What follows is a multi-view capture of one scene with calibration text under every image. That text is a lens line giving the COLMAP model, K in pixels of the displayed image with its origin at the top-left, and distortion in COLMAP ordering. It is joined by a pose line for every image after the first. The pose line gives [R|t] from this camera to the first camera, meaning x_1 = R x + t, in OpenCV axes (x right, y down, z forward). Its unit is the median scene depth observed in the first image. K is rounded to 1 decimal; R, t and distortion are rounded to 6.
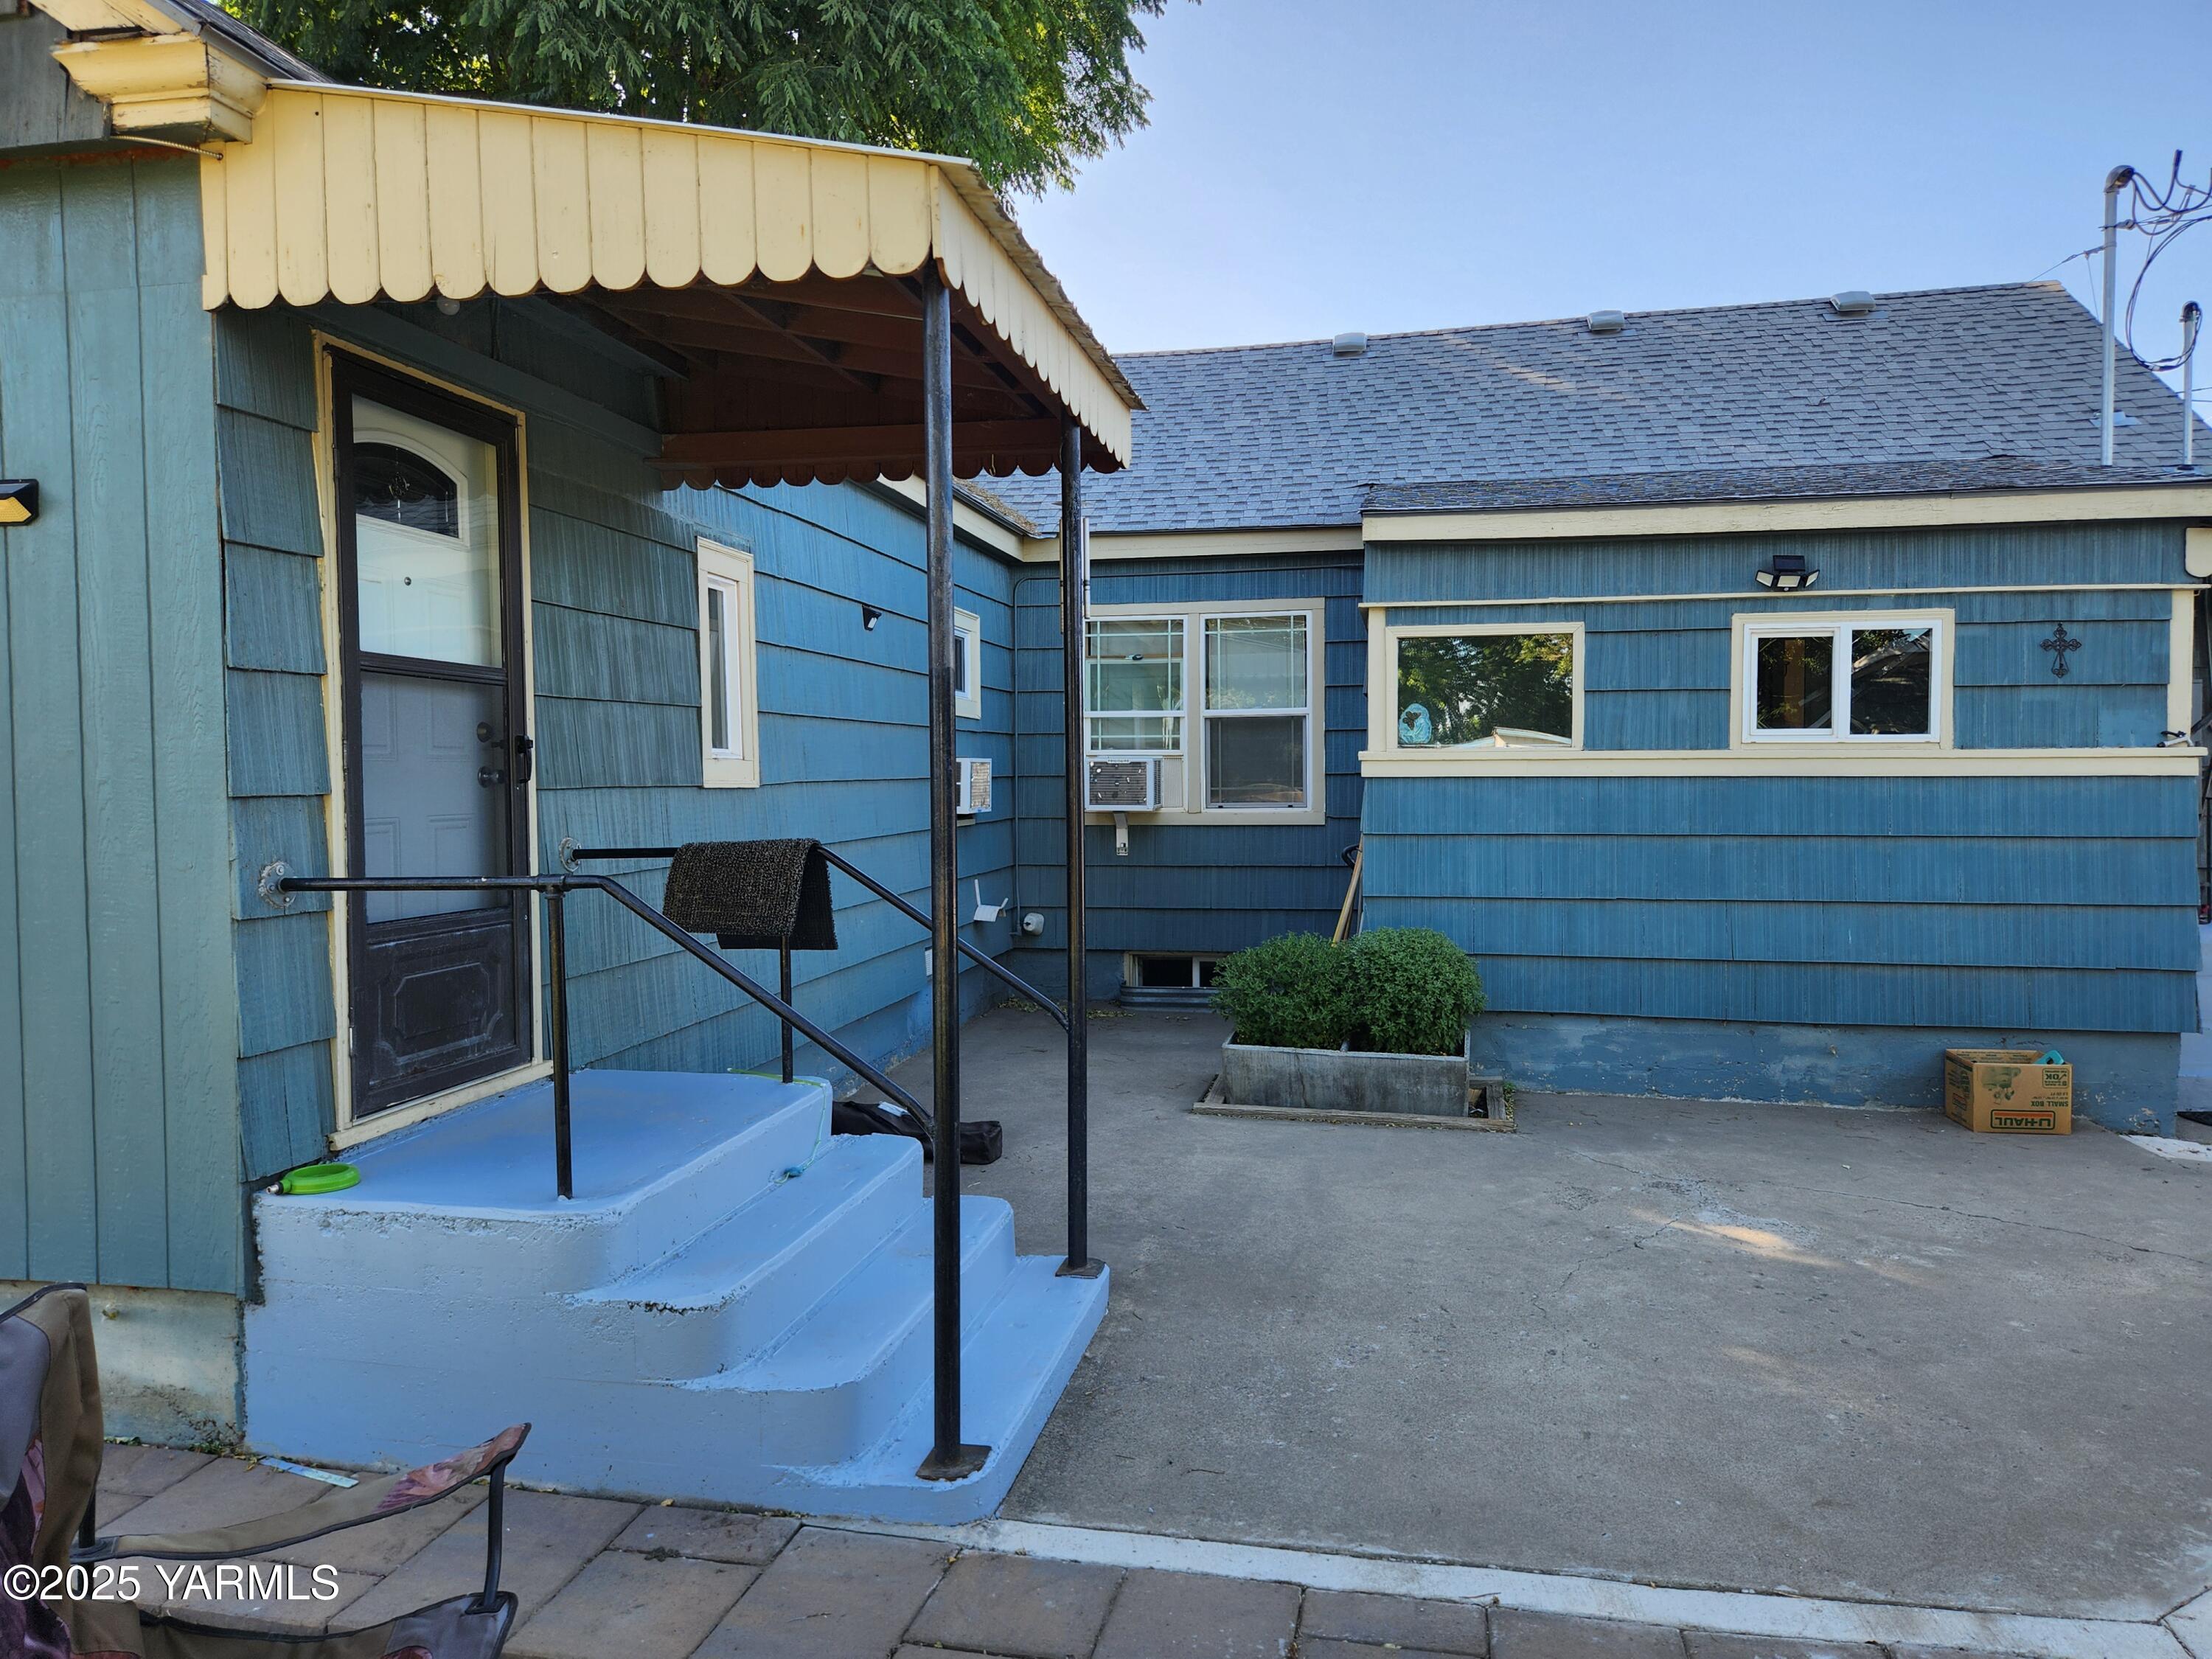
lens RADIAL K [[1477.9, 0, 1111.2], [0, 1477.9, 828.2], [0, 0, 1]] dist [0.061638, -0.036779]
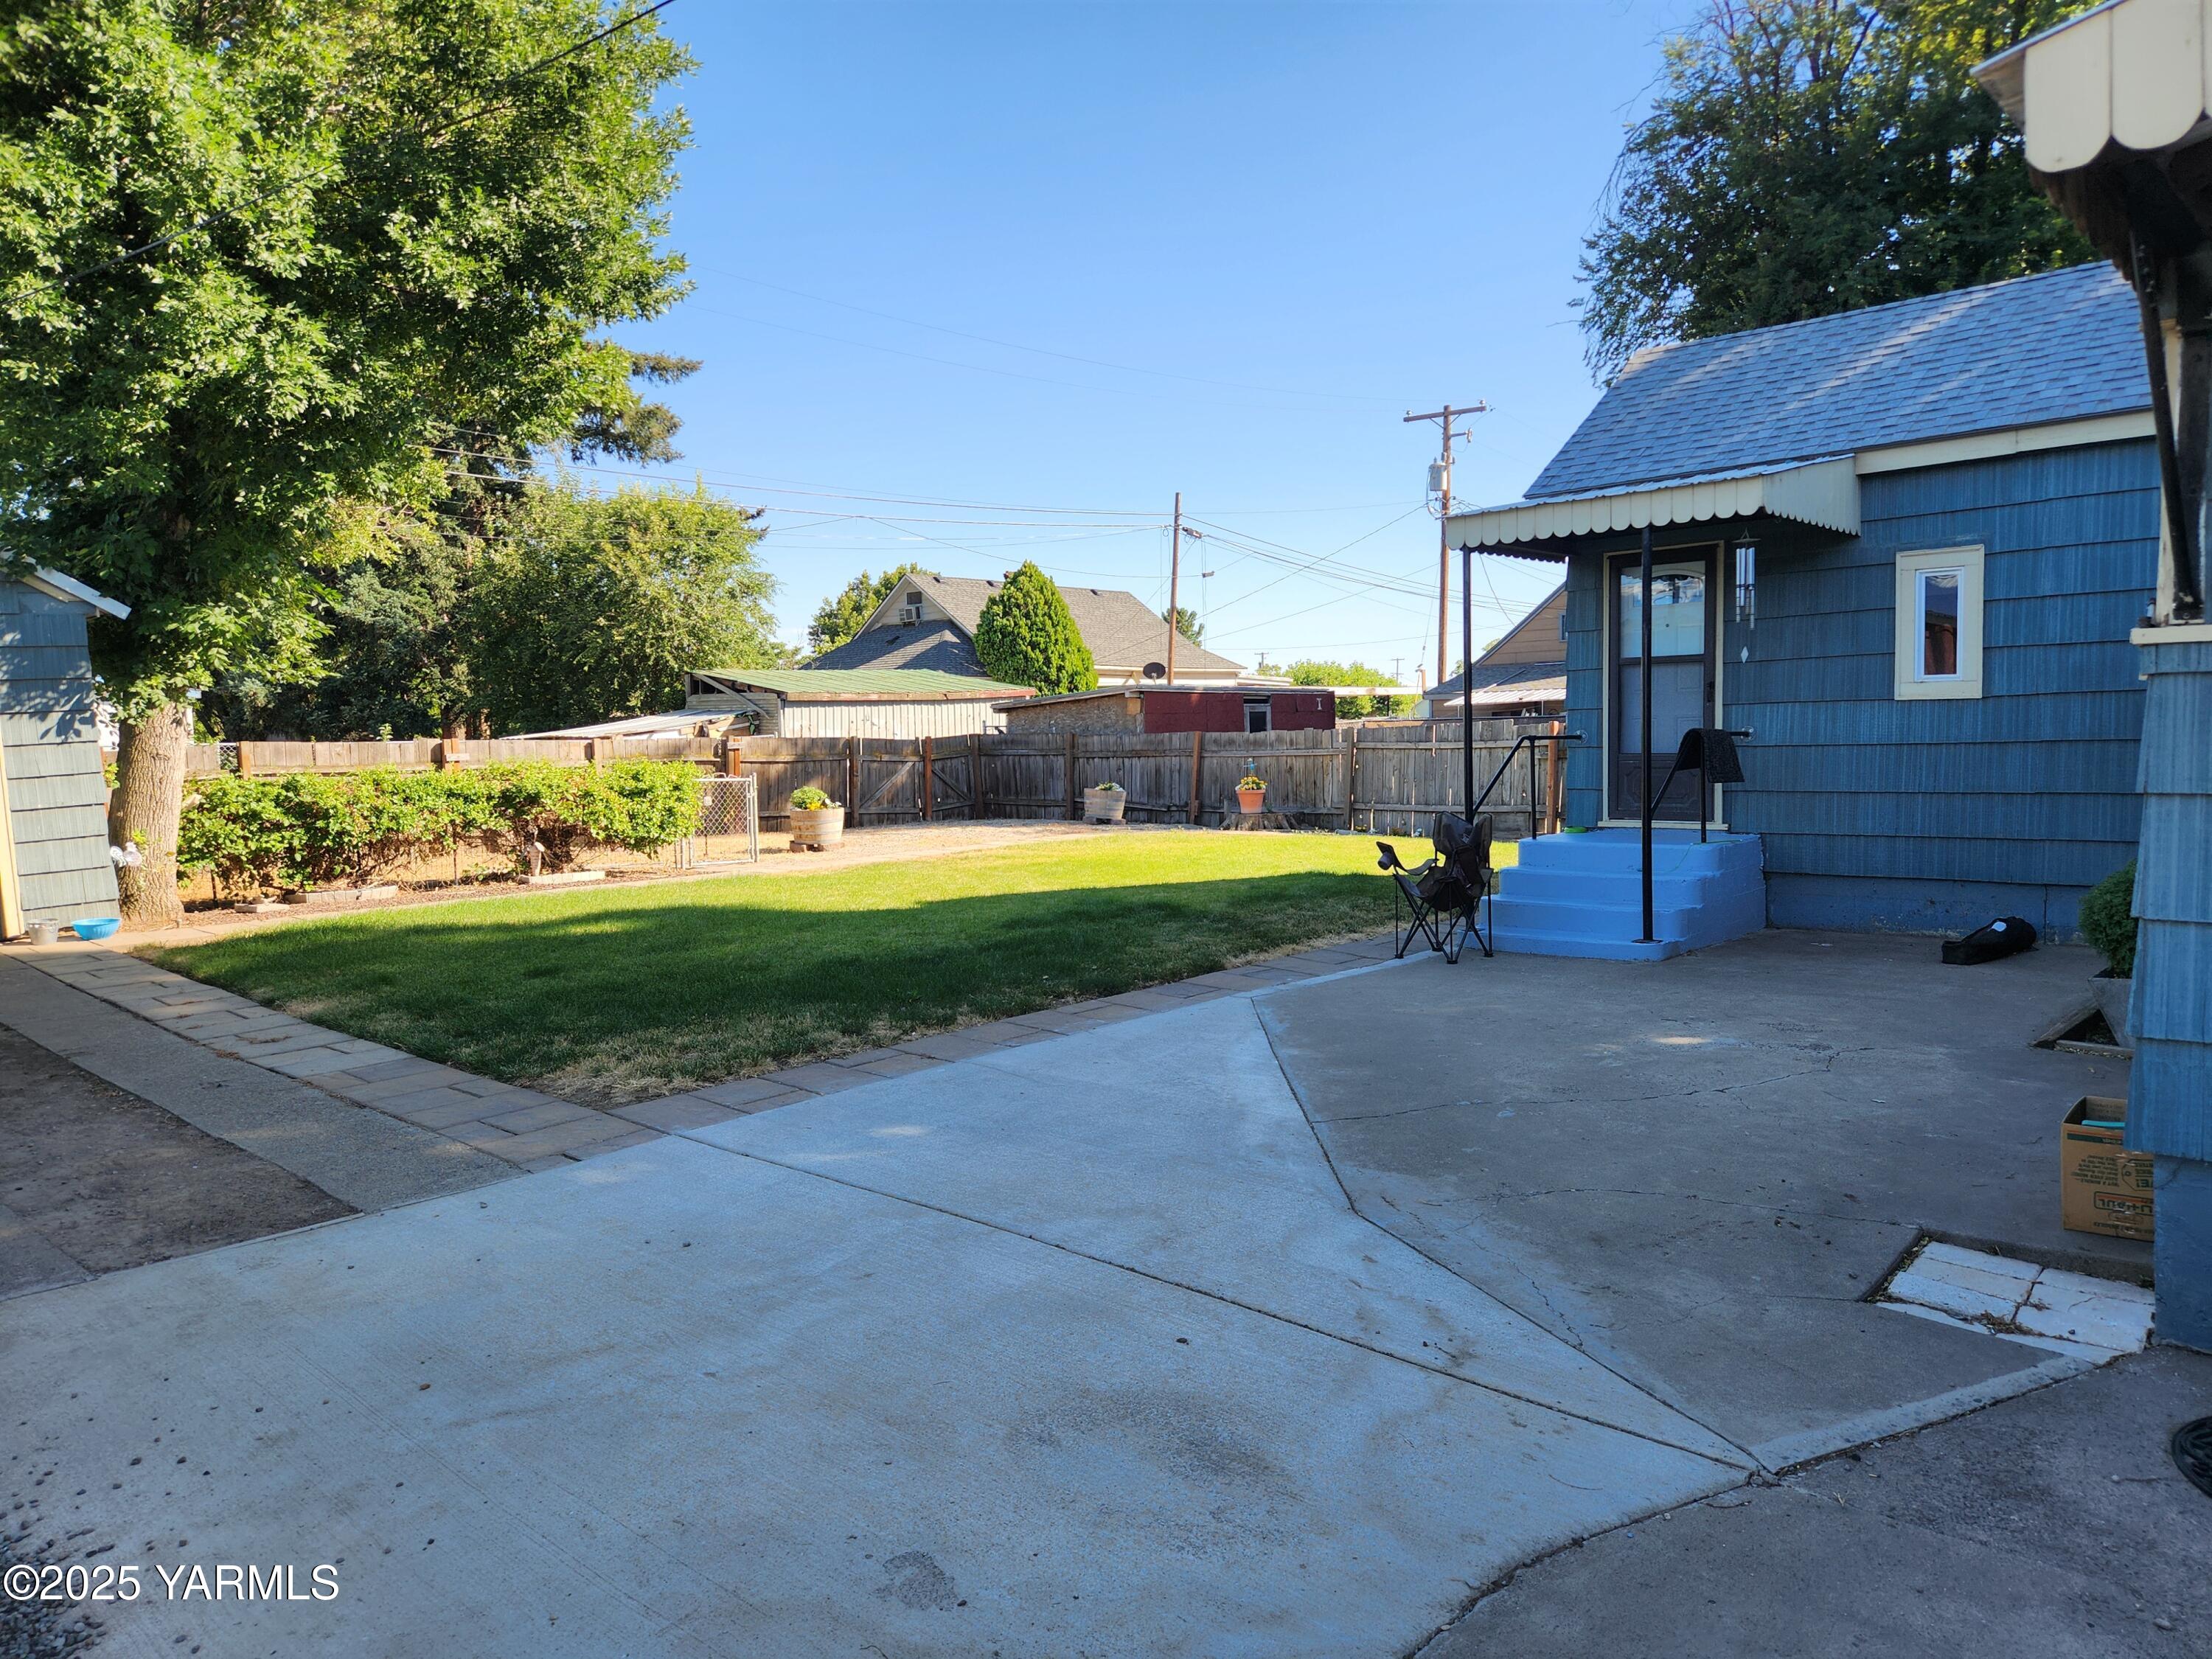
lens RADIAL K [[1477.9, 0, 1108.0], [0, 1477.9, 829.3], [0, 0, 1]] dist [0.061638, -0.036779]
pose [[-0.544062, 0.077301, -0.835476, 2.132634], [-0.000950, 0.995690, 0.092744, -0.047930], [0.839044, 0.051252, -0.541644, 1.522156]]
